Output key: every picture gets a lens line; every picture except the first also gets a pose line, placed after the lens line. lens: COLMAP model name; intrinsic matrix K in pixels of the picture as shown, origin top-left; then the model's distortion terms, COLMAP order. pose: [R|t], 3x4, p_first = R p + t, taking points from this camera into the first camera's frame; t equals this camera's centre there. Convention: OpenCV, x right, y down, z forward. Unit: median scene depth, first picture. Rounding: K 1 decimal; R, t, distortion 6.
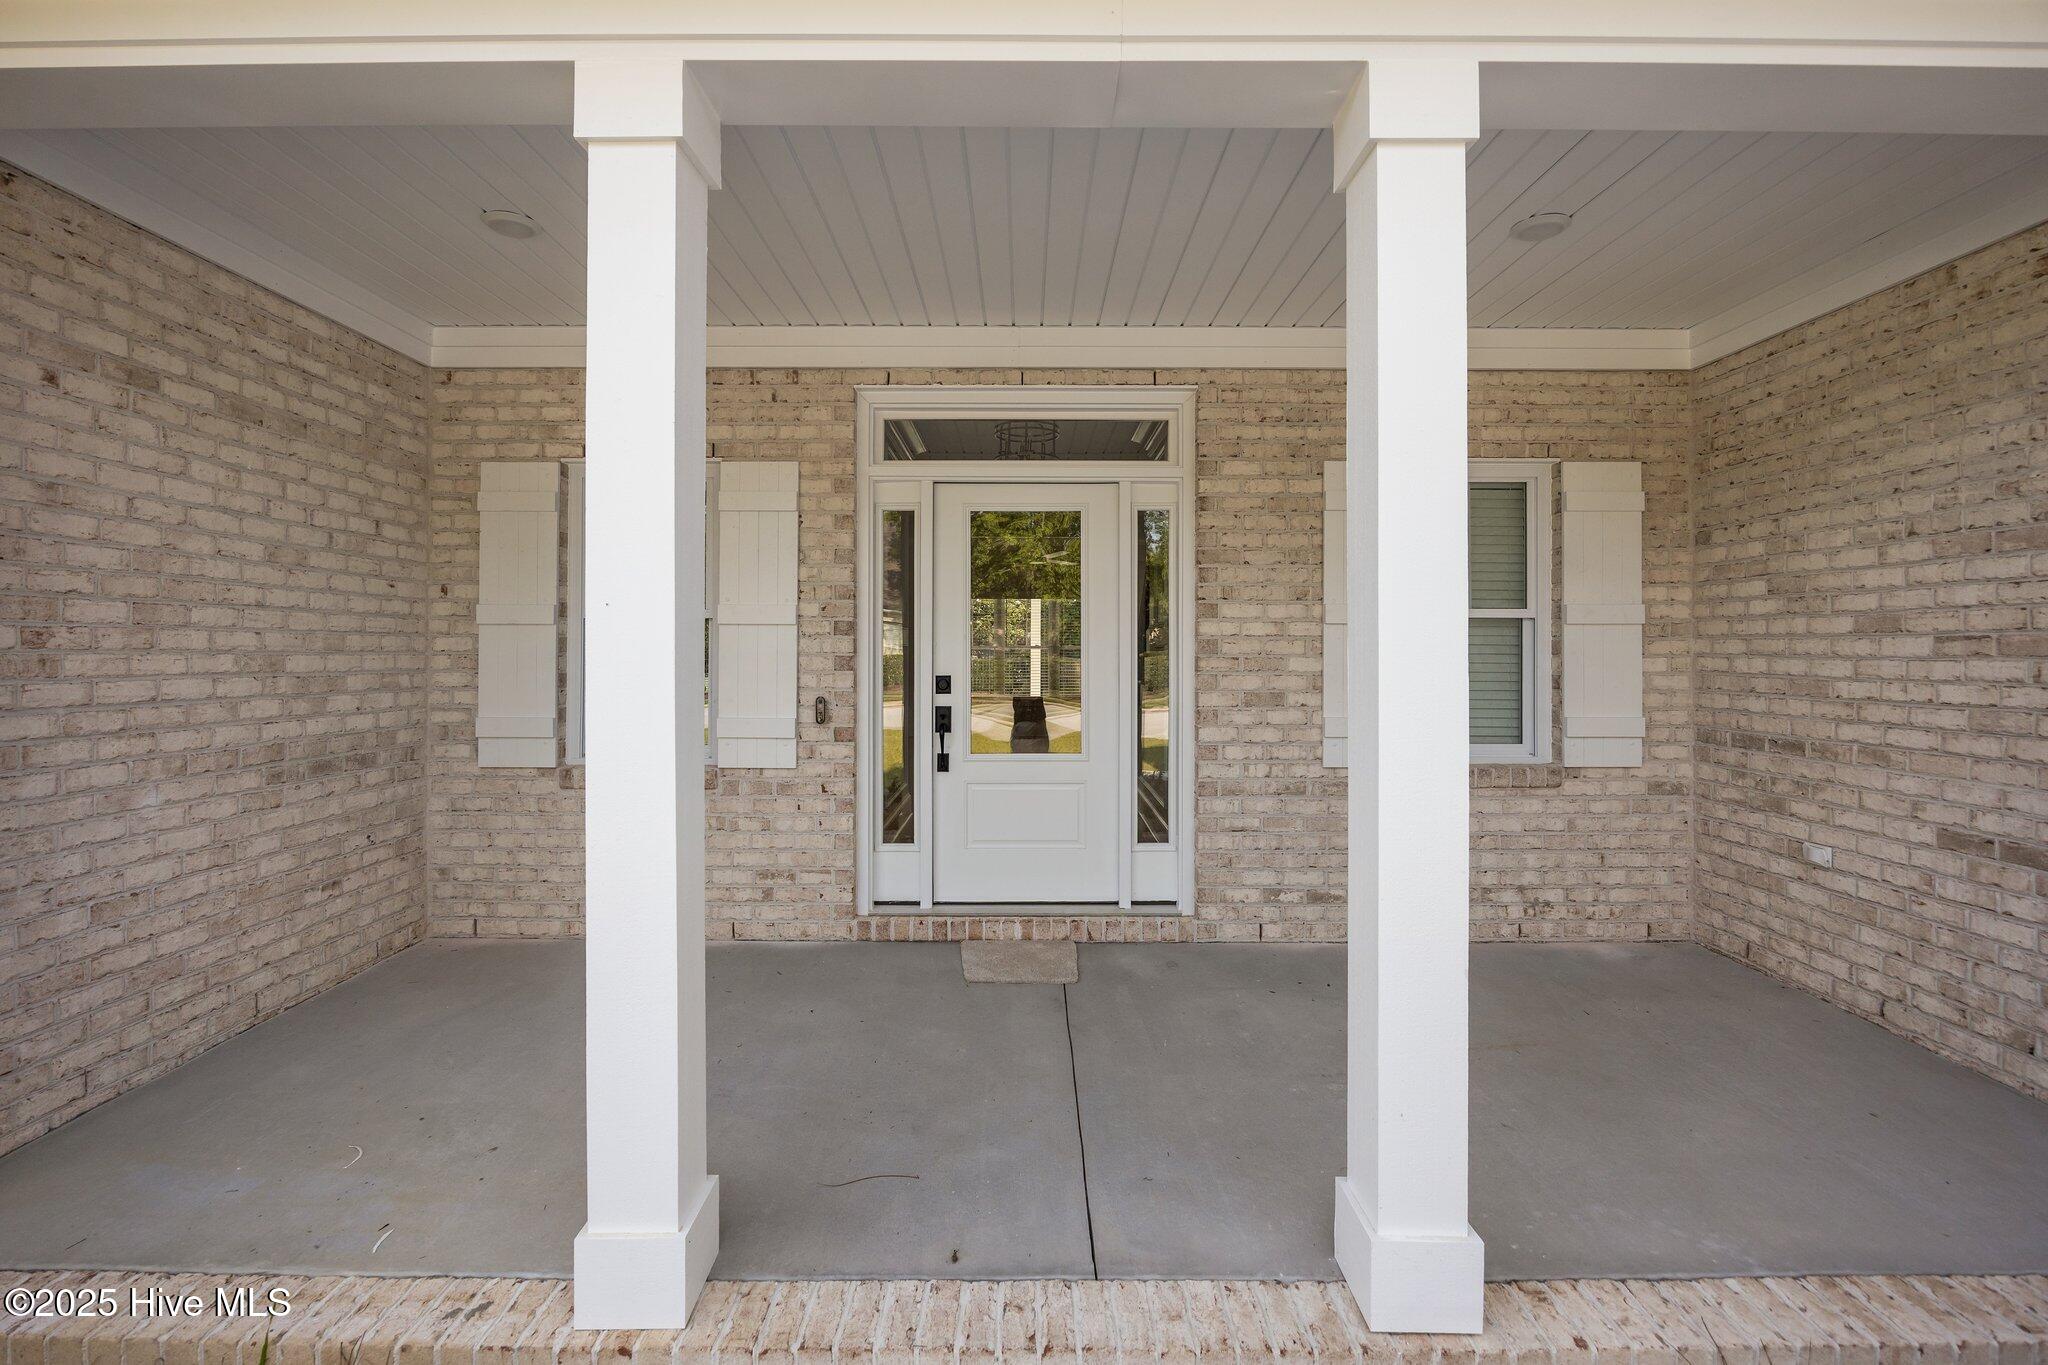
lens RADIAL K [[914.2, 0, 1025.2], [0, 914.2, 663.5], [0, 0, 1]] dist [-0.009067, 0.000128]
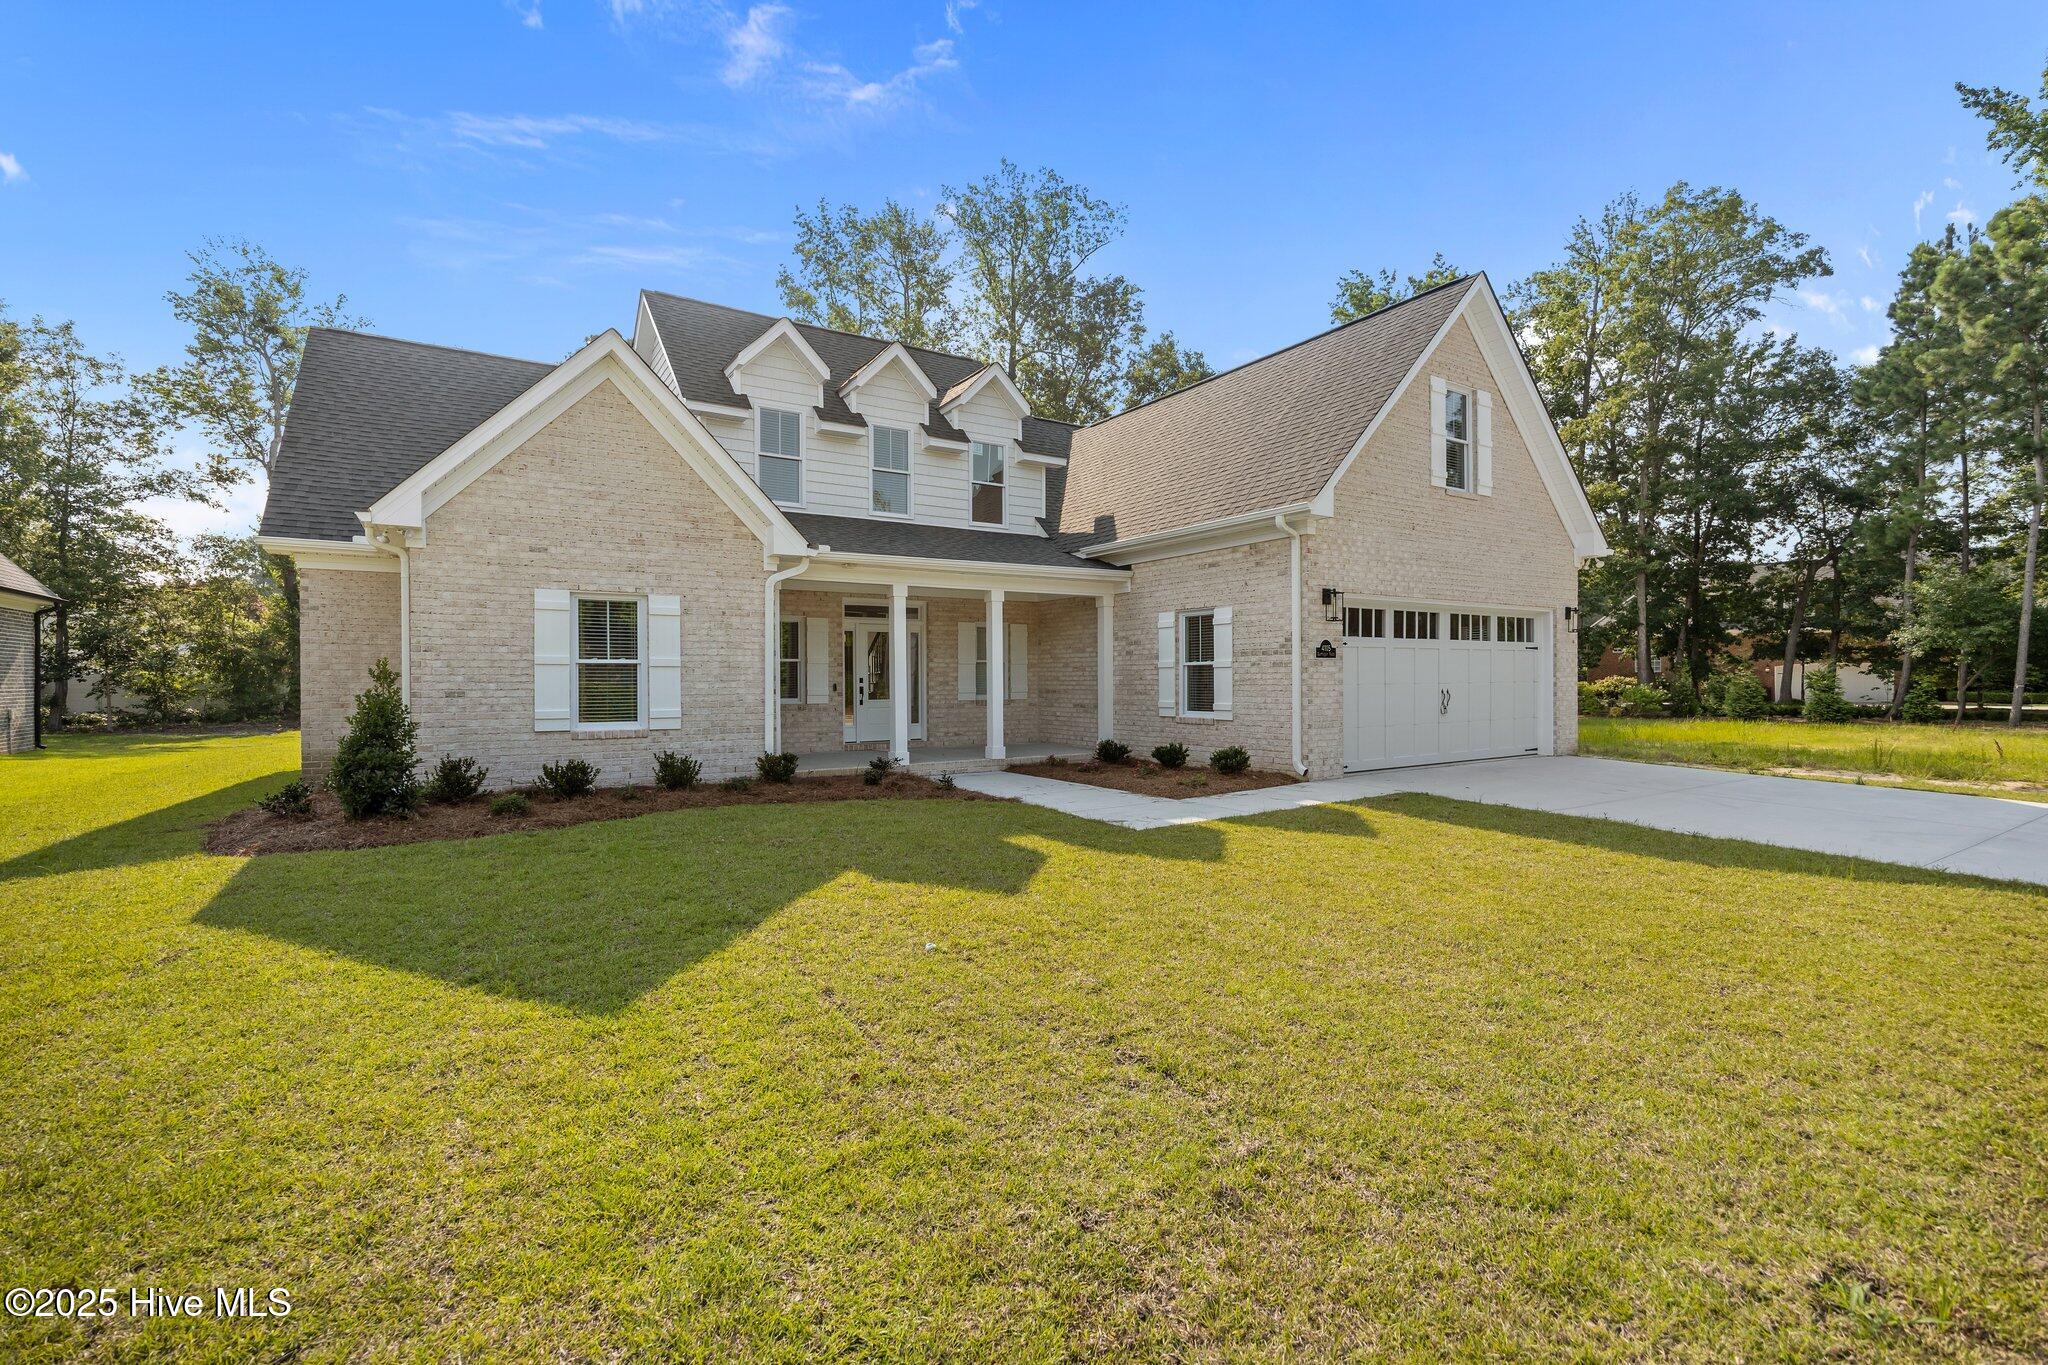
lens RADIAL K [[914.2, 0, 1038.5], [0, 914.2, 690.0], [0, 0, 1]] dist [-0.009067, 0.000128]
pose [[0.831814, -0.011788, 0.554929, -1.551655], [0.007686, 0.999923, 0.009719, 0.032140], [-0.555001, -0.003820, 0.831841, -2.436107]]
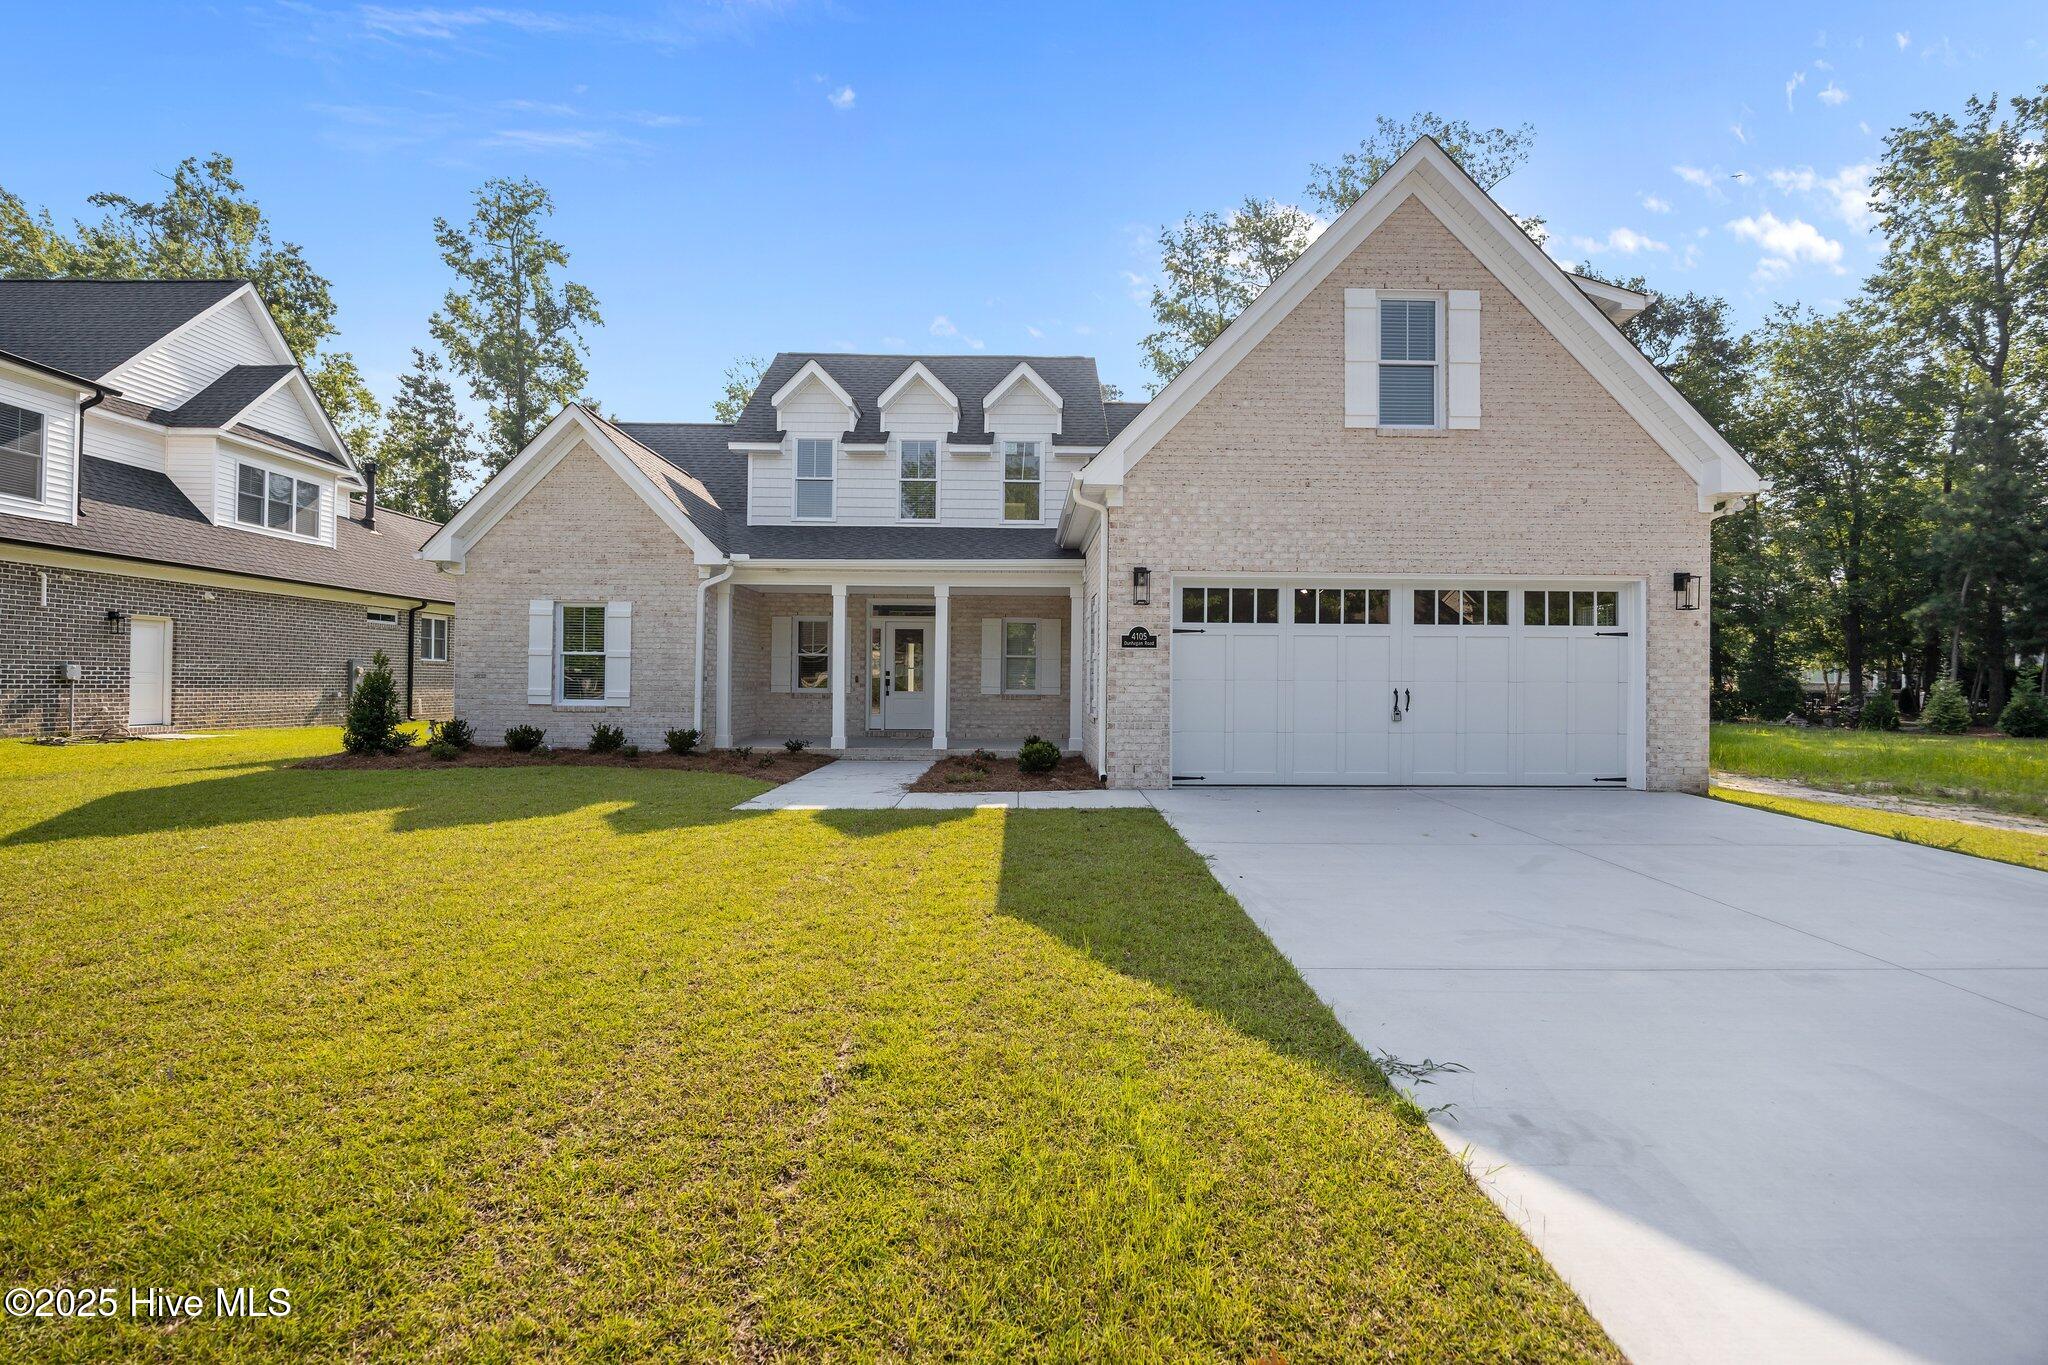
lens RADIAL K [[914.2, 0, 1036.2], [0, 914.2, 672.6], [0, 0, 1]] dist [-0.009067, 0.000128]
pose [[0.999843, 0.008630, 0.015505, 0.503650], [-0.008415, 0.999868, -0.013912, 0.071519], [-0.015623, 0.013779, 0.999783, -3.027133]]
